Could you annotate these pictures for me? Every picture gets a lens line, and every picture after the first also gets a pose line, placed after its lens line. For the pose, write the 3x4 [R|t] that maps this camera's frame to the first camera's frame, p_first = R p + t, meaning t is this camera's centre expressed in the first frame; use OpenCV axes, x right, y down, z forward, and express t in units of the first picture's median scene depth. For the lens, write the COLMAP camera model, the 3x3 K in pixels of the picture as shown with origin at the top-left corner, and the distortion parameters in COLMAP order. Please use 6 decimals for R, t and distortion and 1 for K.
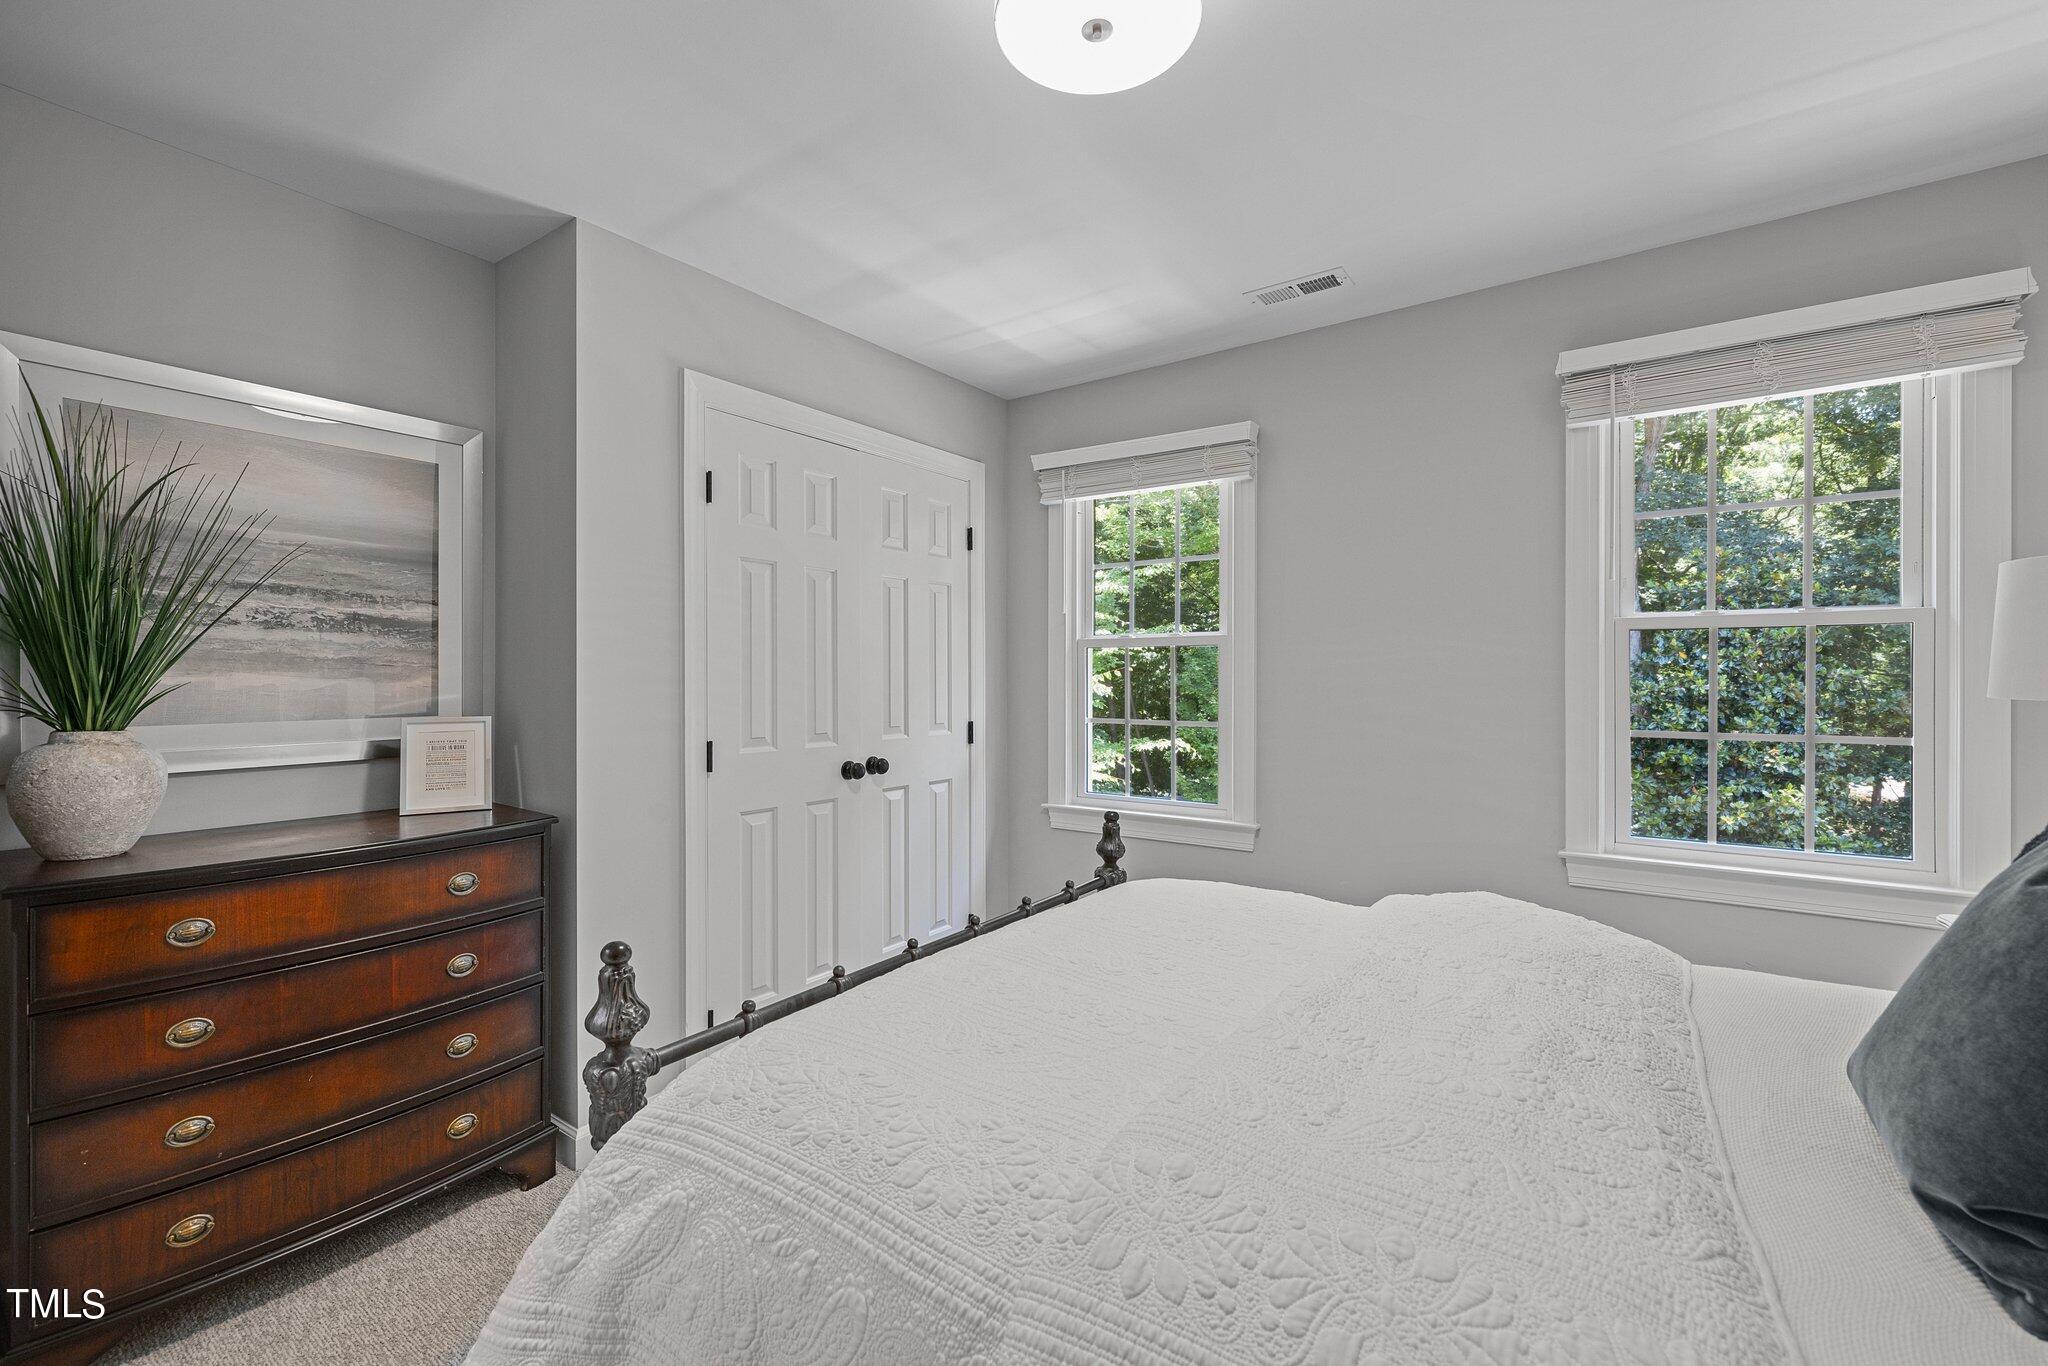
lens RADIAL K [[858.3, 0, 1013.9], [0, 858.3, 677.9], [0, 0, 1]] dist [0.002846, 0.000554]
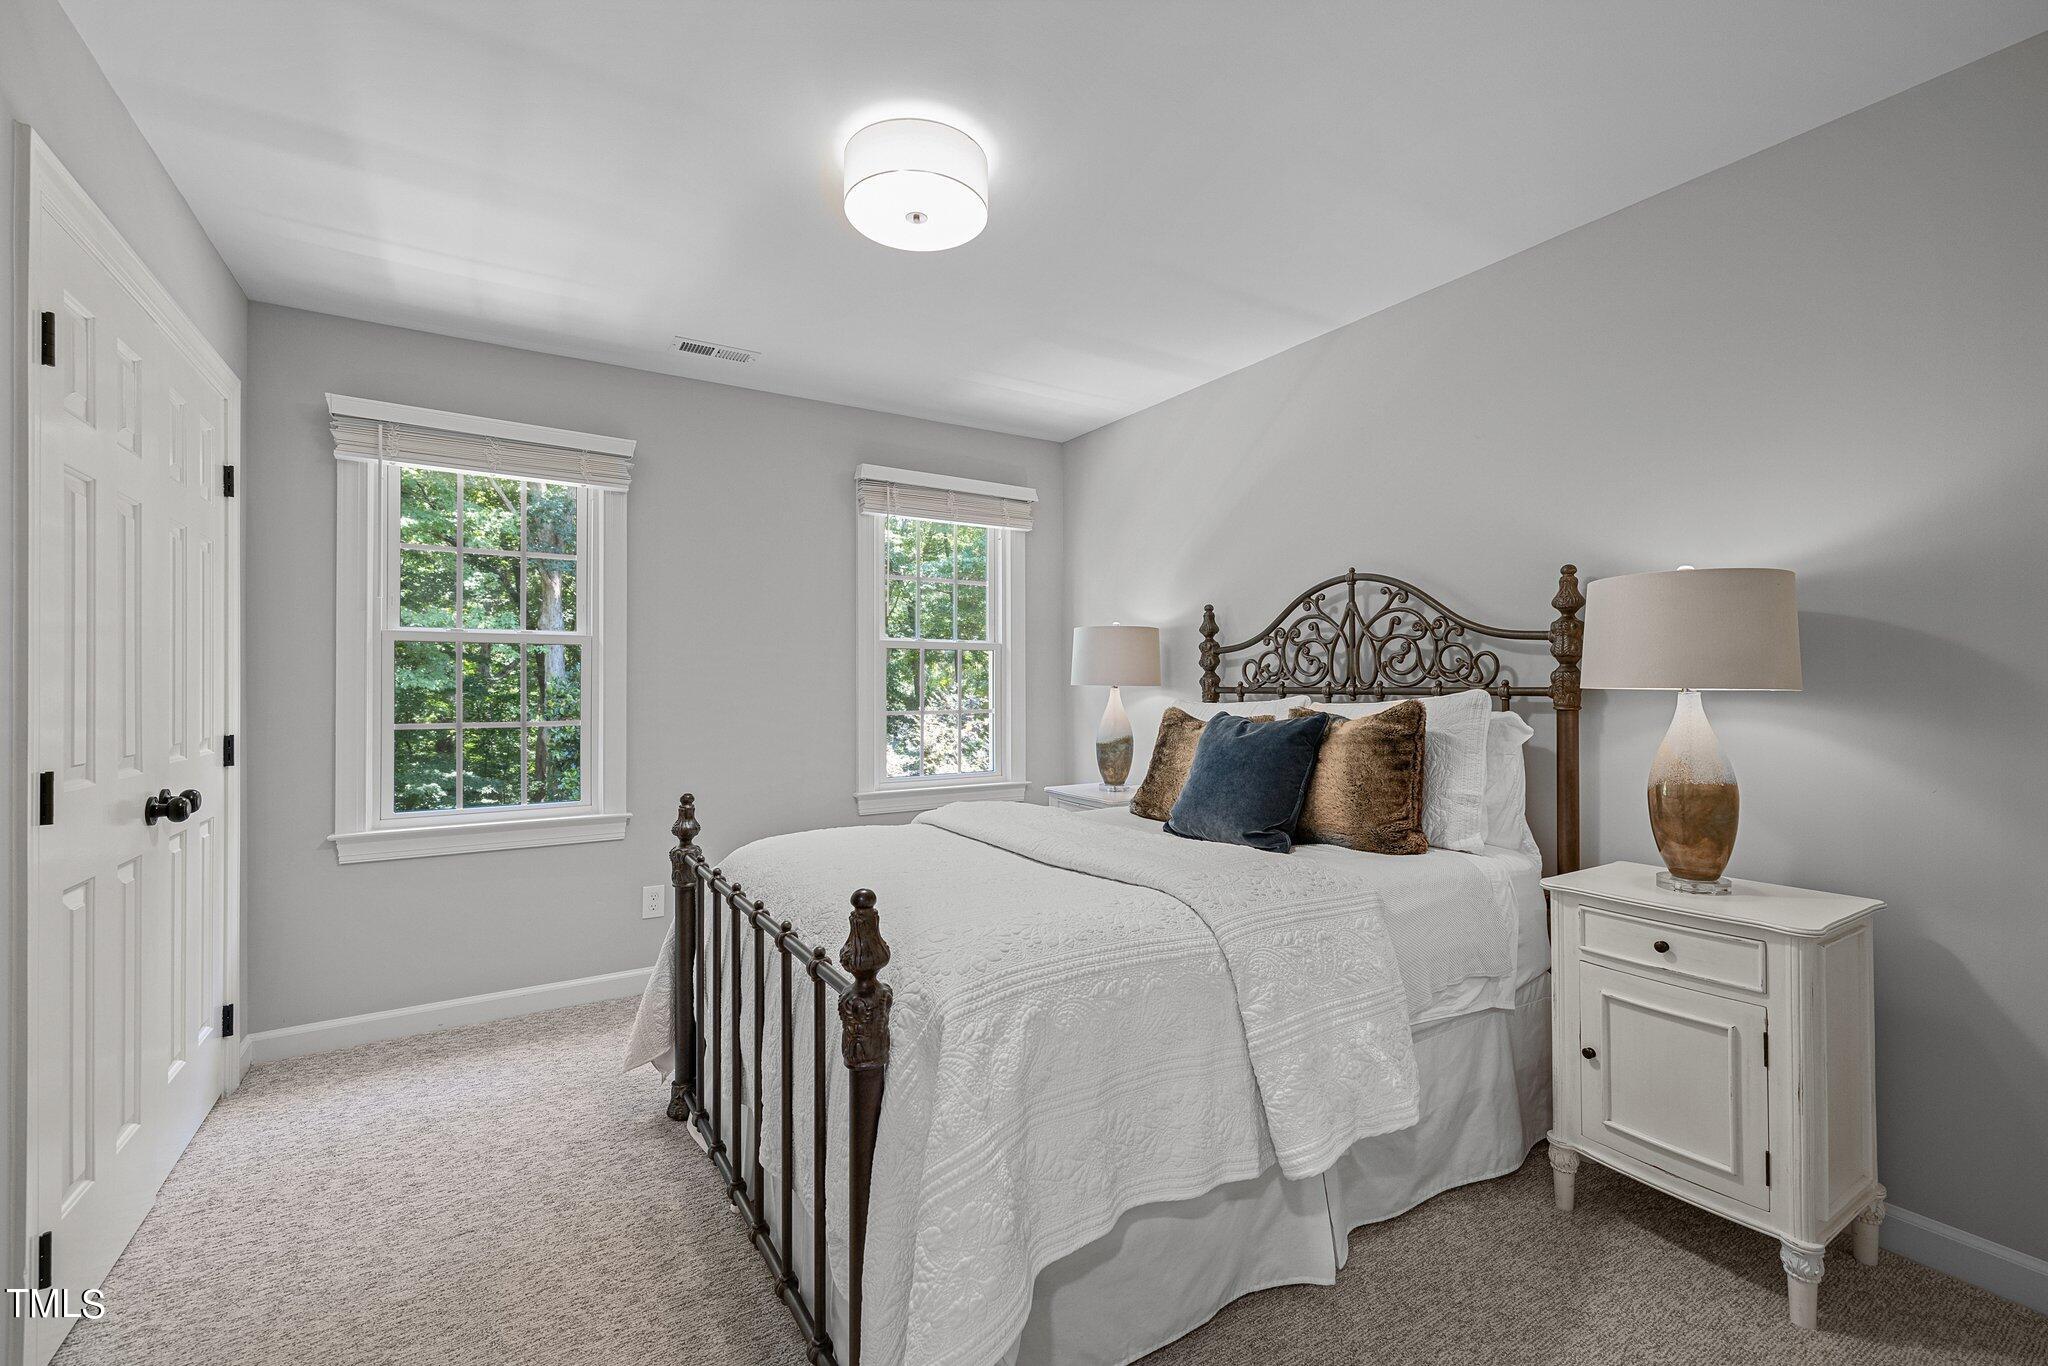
lens RADIAL K [[858.3, 0, 1008.3], [0, 858.3, 678.0], [0, 0, 1]] dist [0.002846, 0.000554]
pose [[0.390248, 0.008023, 0.920675, -0.647765], [0.003673, 0.999941, -0.010270, 0.017615], [-0.920702, 0.007389, 0.390196, 0.169330]]
